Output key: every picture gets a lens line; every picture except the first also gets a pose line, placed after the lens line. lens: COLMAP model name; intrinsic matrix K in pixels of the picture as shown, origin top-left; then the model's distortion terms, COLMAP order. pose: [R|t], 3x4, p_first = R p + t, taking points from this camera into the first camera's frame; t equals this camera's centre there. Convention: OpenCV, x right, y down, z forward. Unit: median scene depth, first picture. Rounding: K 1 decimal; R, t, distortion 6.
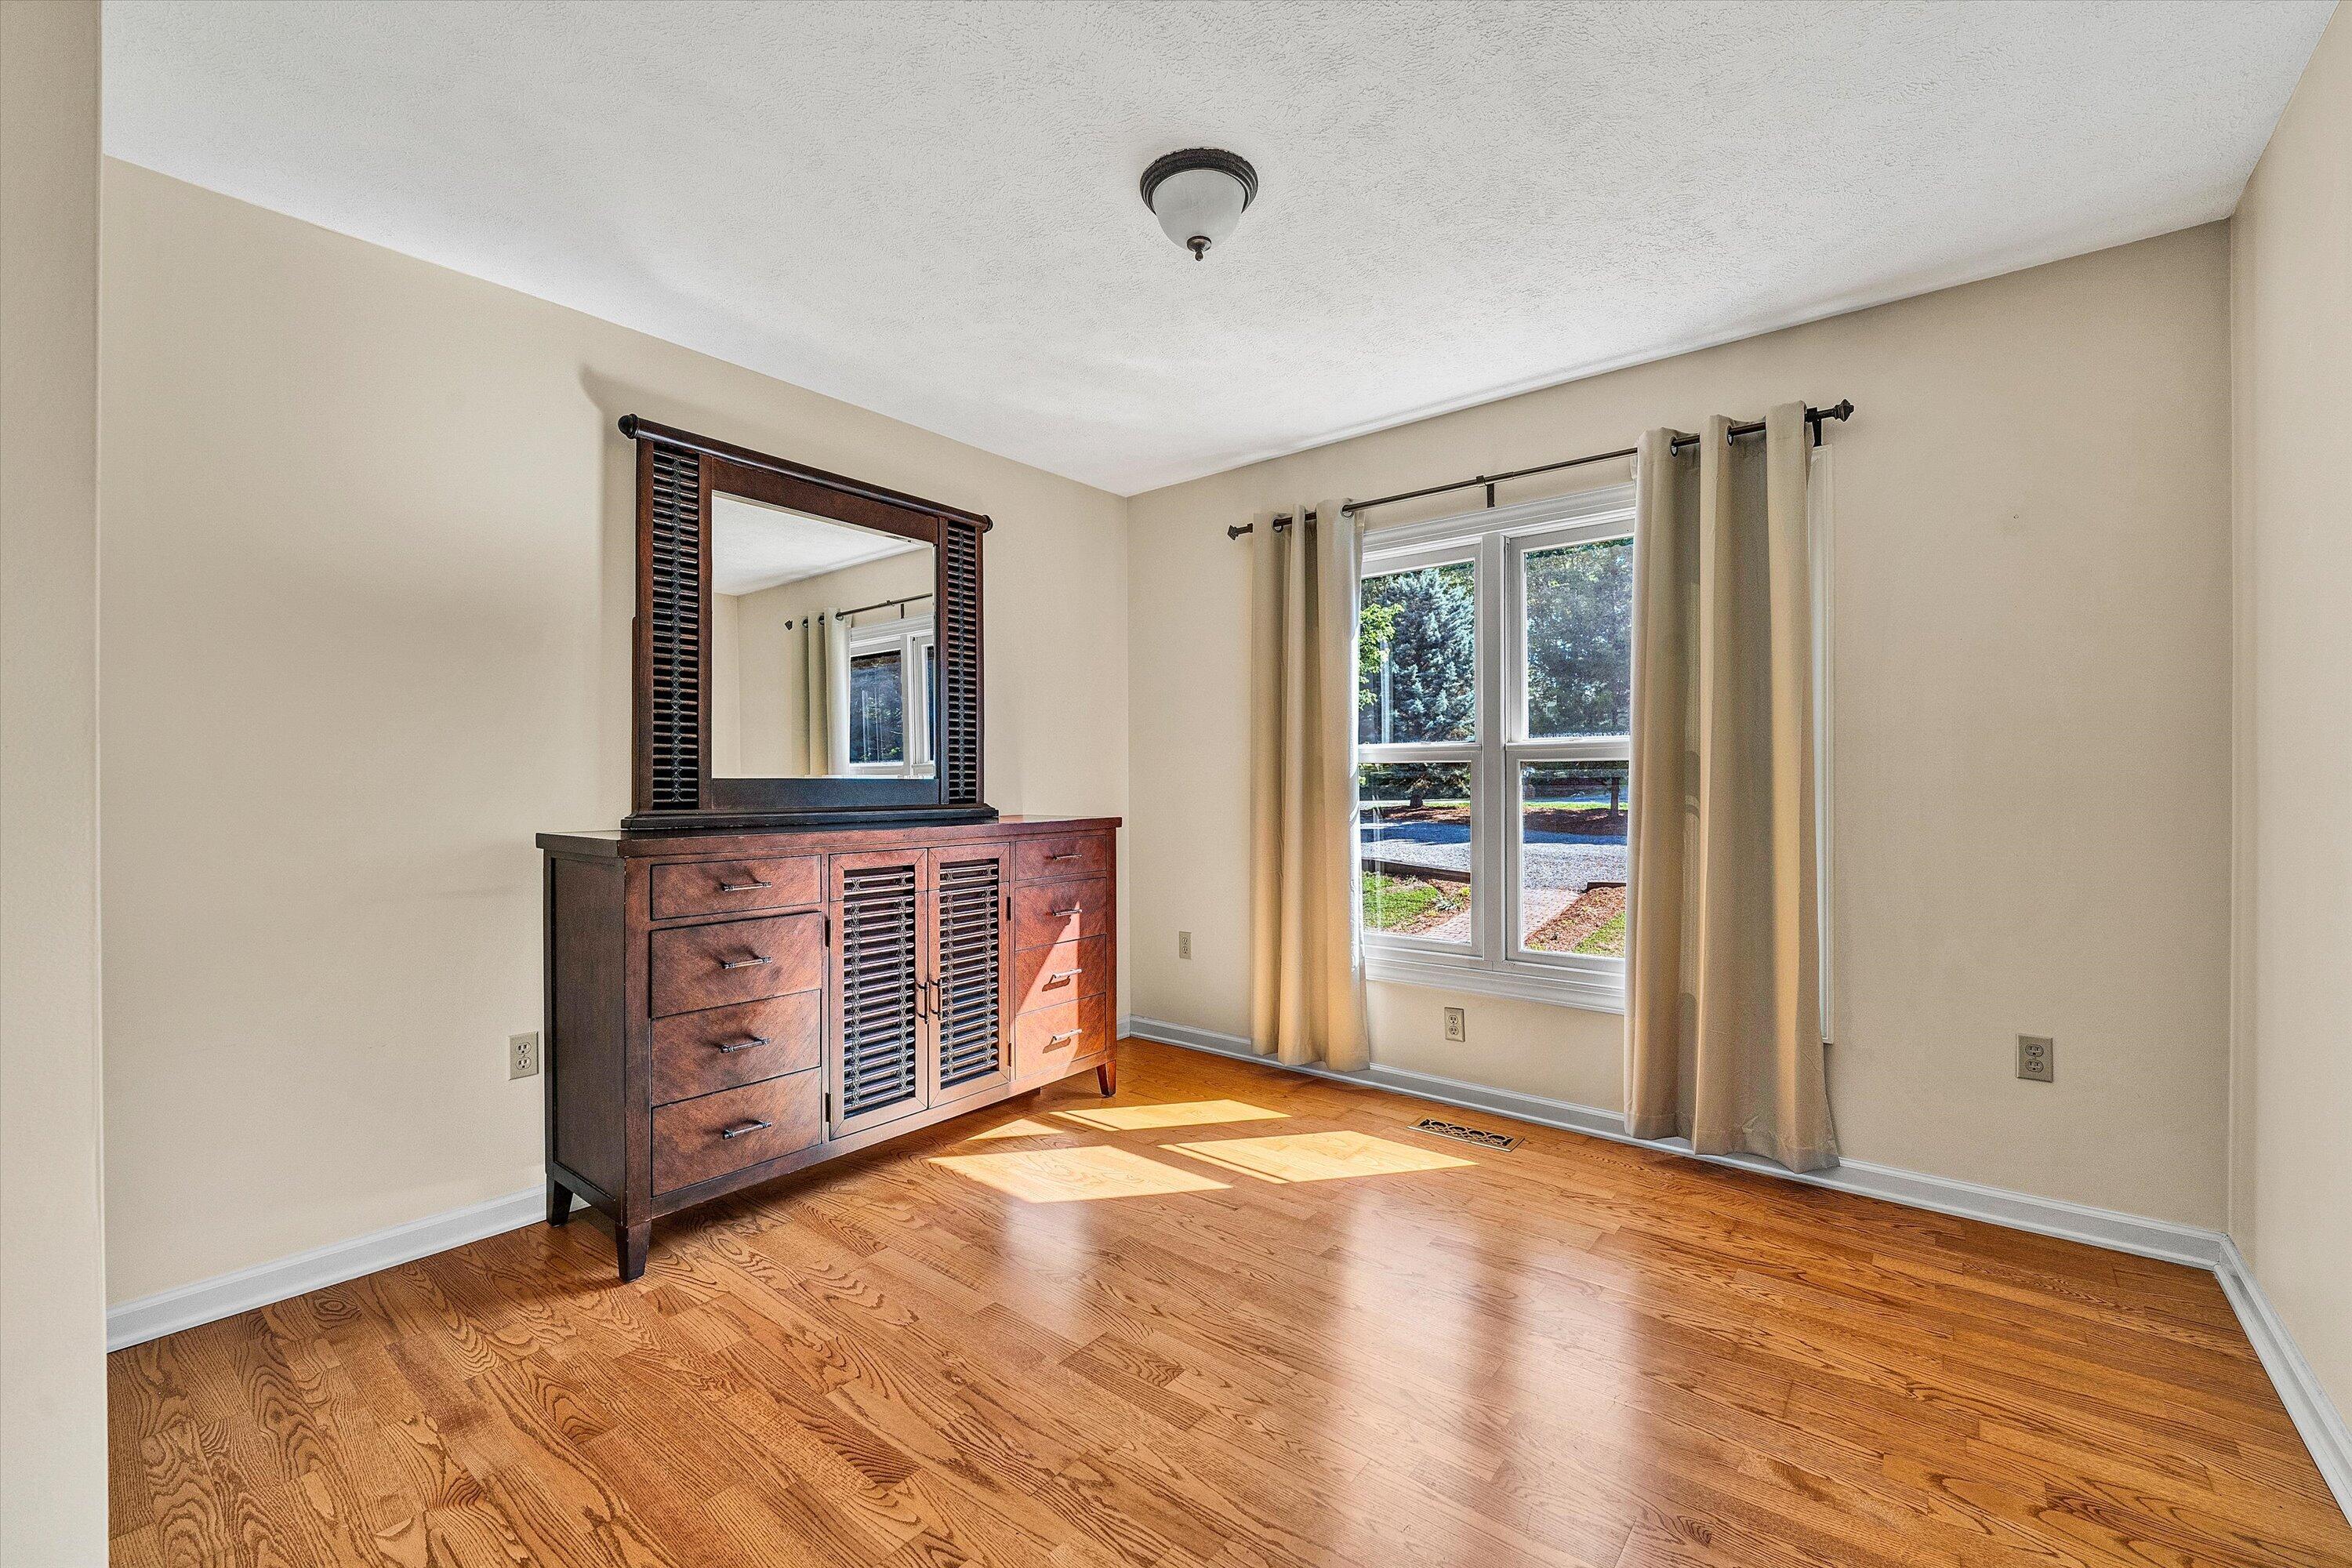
lens RADIAL K [[965.2, 0, 1176.2], [0, 965.2, 769.4], [0, 0, 1]] dist [-0.007090, -0.000446]
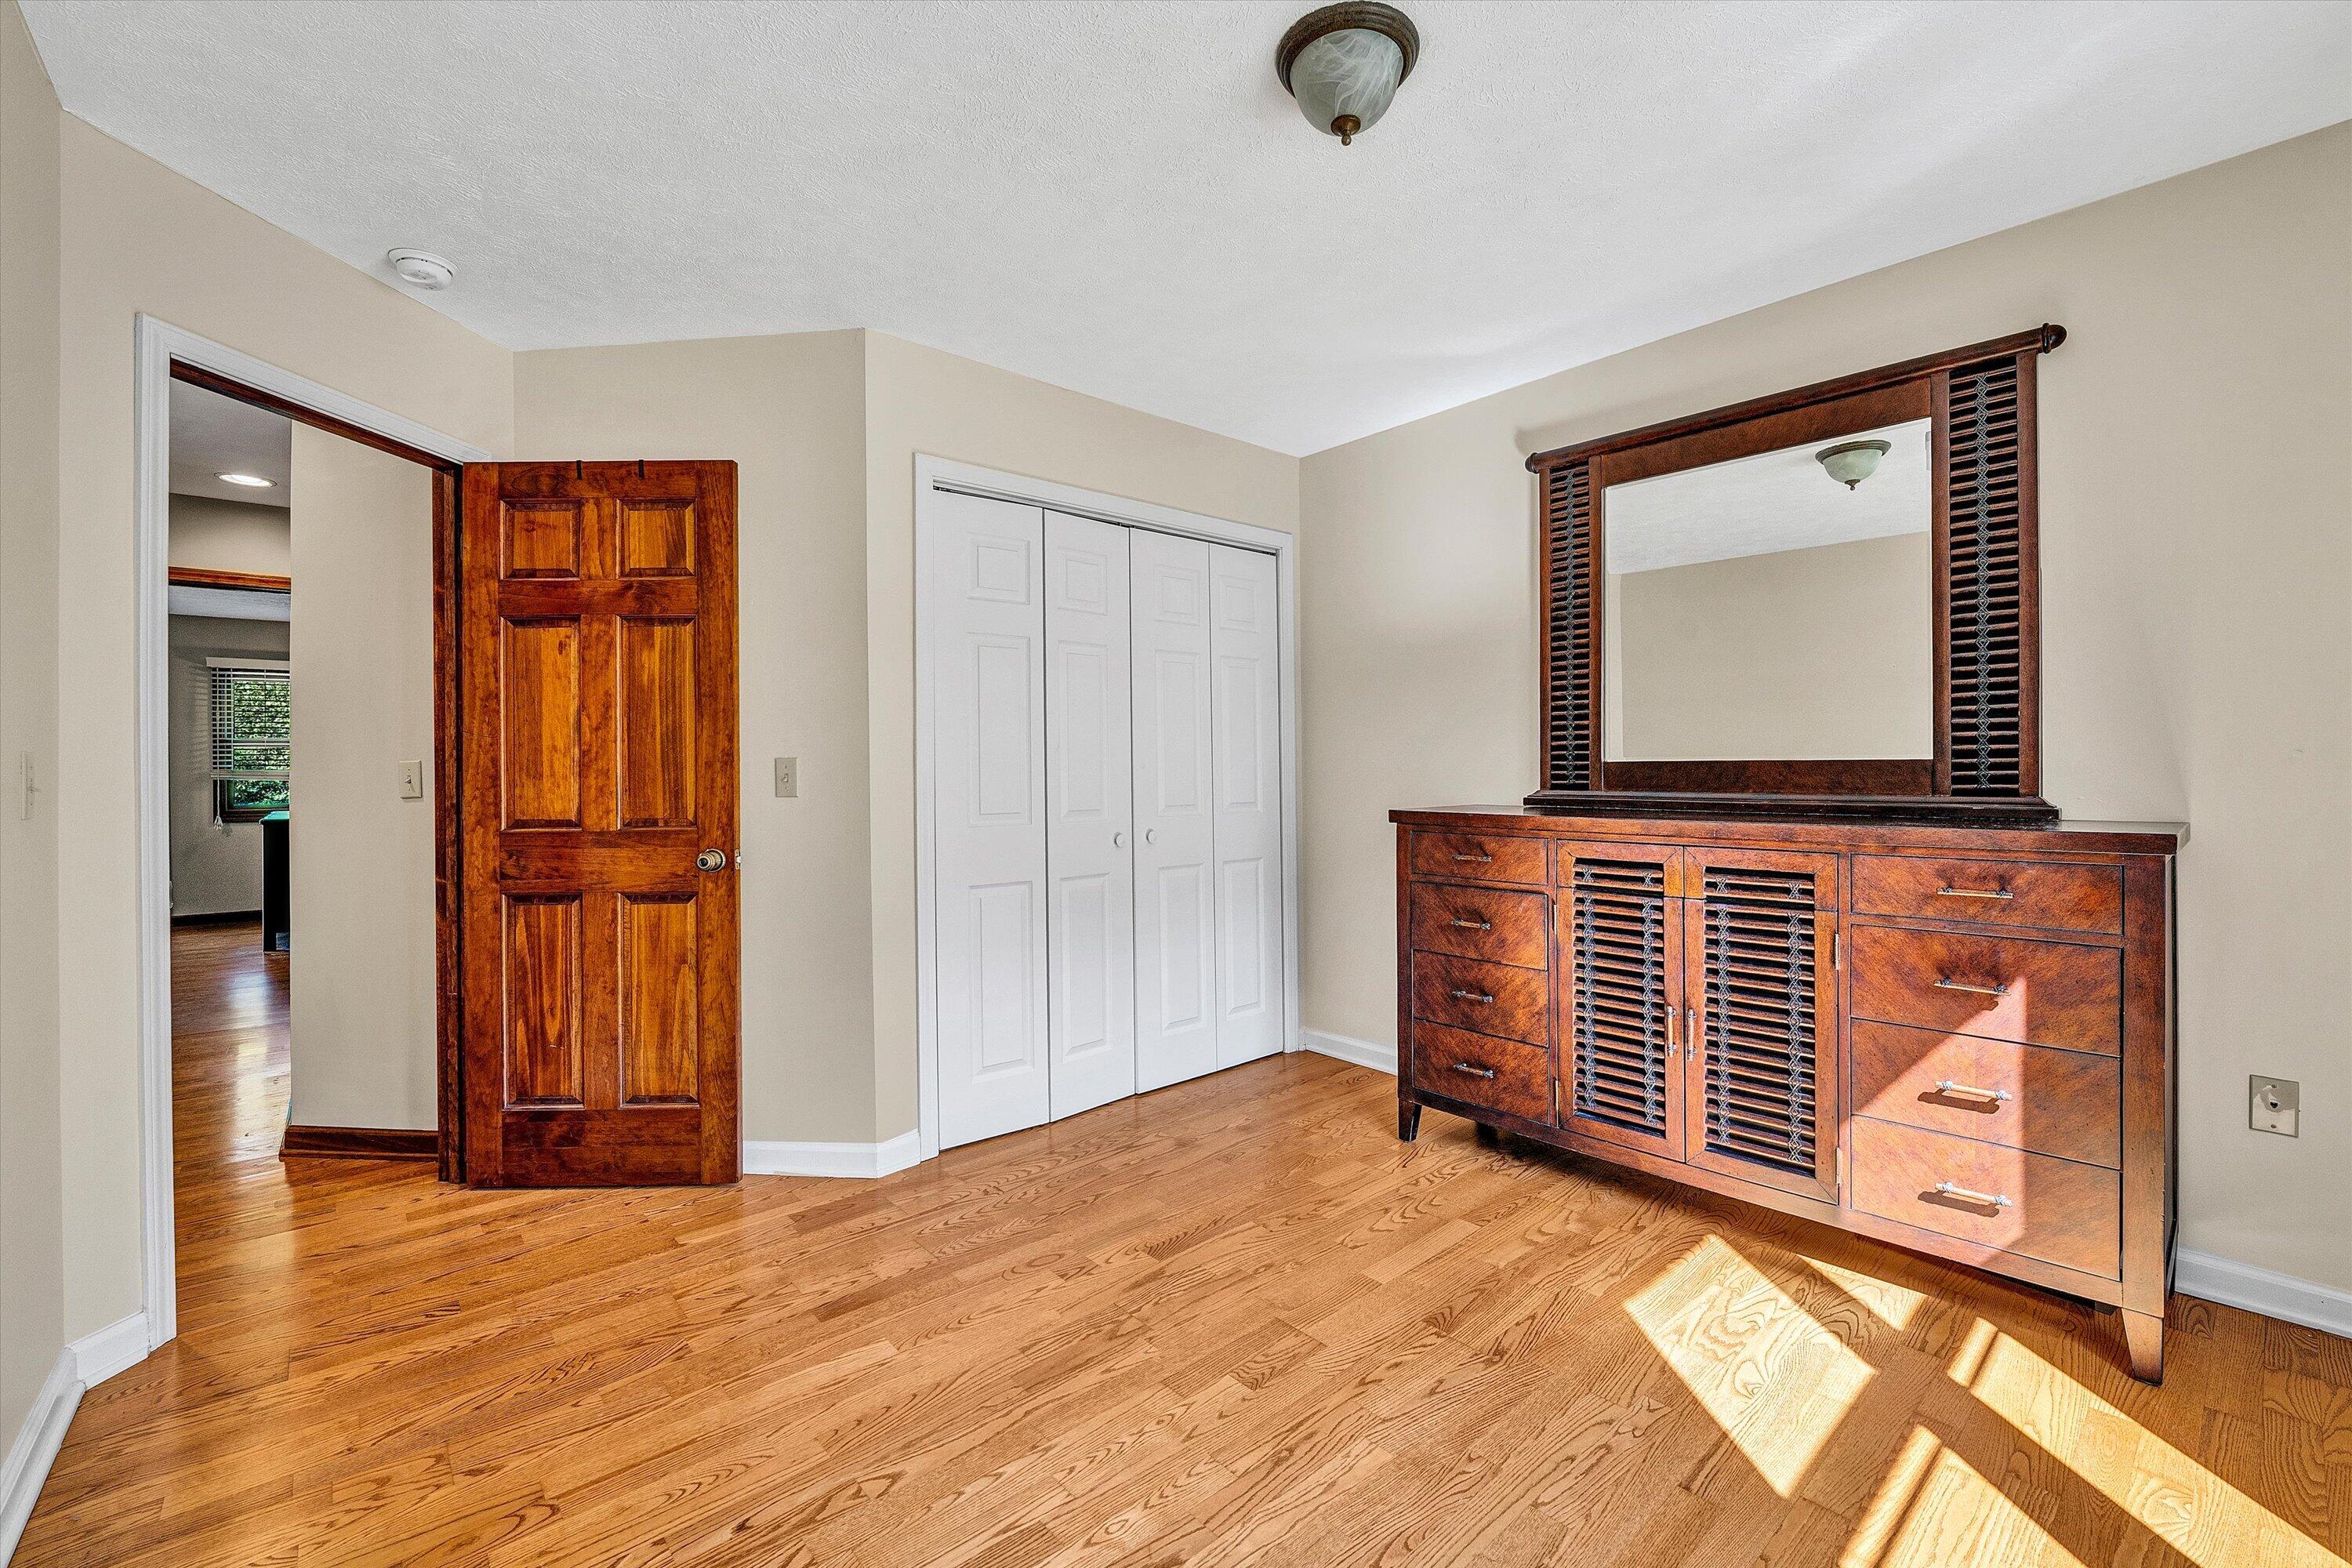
lens RADIAL K [[965.2, 0, 1176.2], [0, 965.2, 769.4], [0, 0, 1]] dist [-0.007090, -0.000446]
pose [[-0.172713, 0.001799, -0.984971, 0.626657], [0.019006, 0.999818, -0.001506, 0.010083], [0.984789, -0.018981, -0.172716, 0.725413]]
